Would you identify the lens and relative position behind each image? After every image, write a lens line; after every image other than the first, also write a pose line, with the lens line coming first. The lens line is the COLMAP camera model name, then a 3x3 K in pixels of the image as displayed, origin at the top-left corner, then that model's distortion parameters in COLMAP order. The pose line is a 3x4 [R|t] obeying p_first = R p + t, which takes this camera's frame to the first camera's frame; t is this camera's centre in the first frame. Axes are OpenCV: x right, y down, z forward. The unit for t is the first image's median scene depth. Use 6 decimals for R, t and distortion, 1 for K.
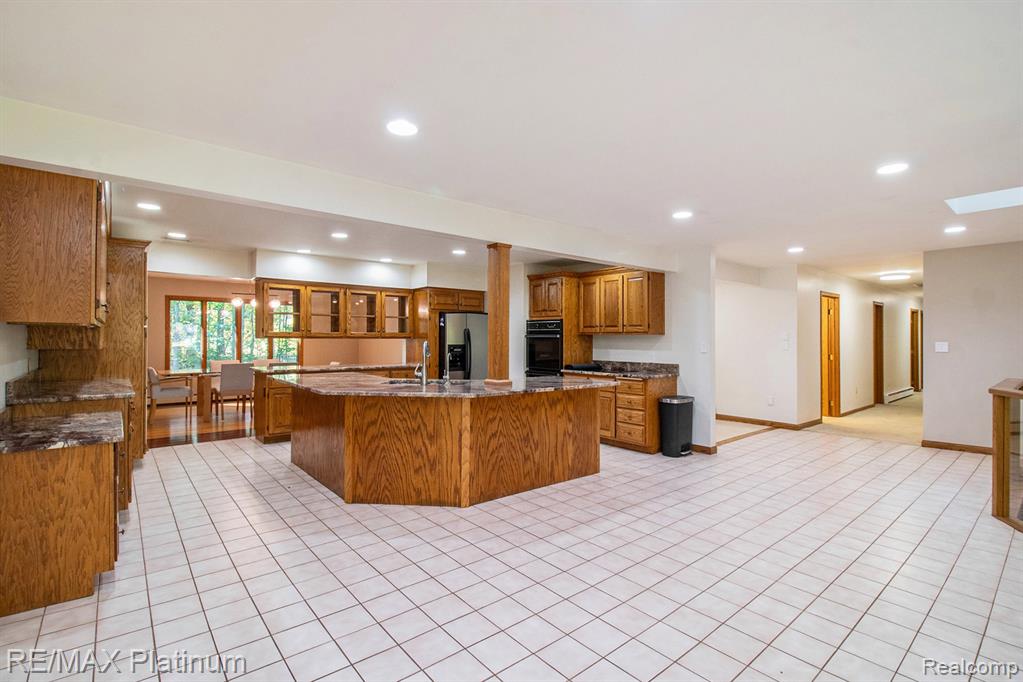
lens RADIAL K [[481.4, 0, 511.5], [0, 481.4, 341.0], [0, 0, 1]] dist [0.000256, -0.000099]
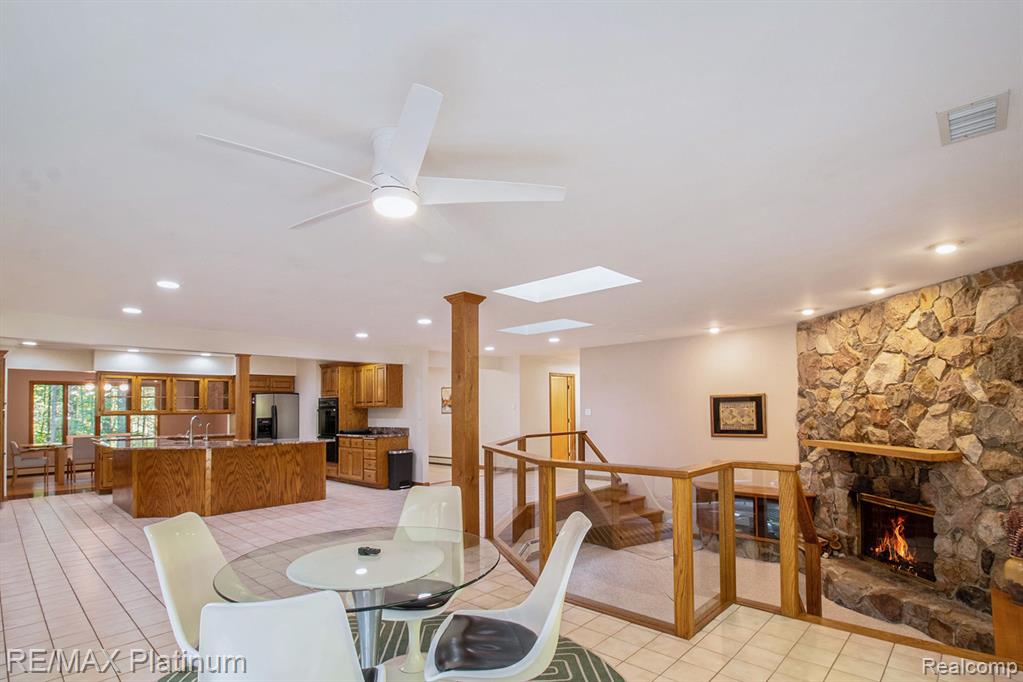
lens RADIAL K [[506.3, 0, 513.3], [0, 506.3, 394.5], [0, 0, 1]] dist [-0.004134, -0.001559]
pose [[0.993078, -0.016879, 0.116235, 0.459444], [0.020755, 0.999265, -0.032216, 0.003324], [-0.115606, 0.034405, 0.992699, -0.524258]]
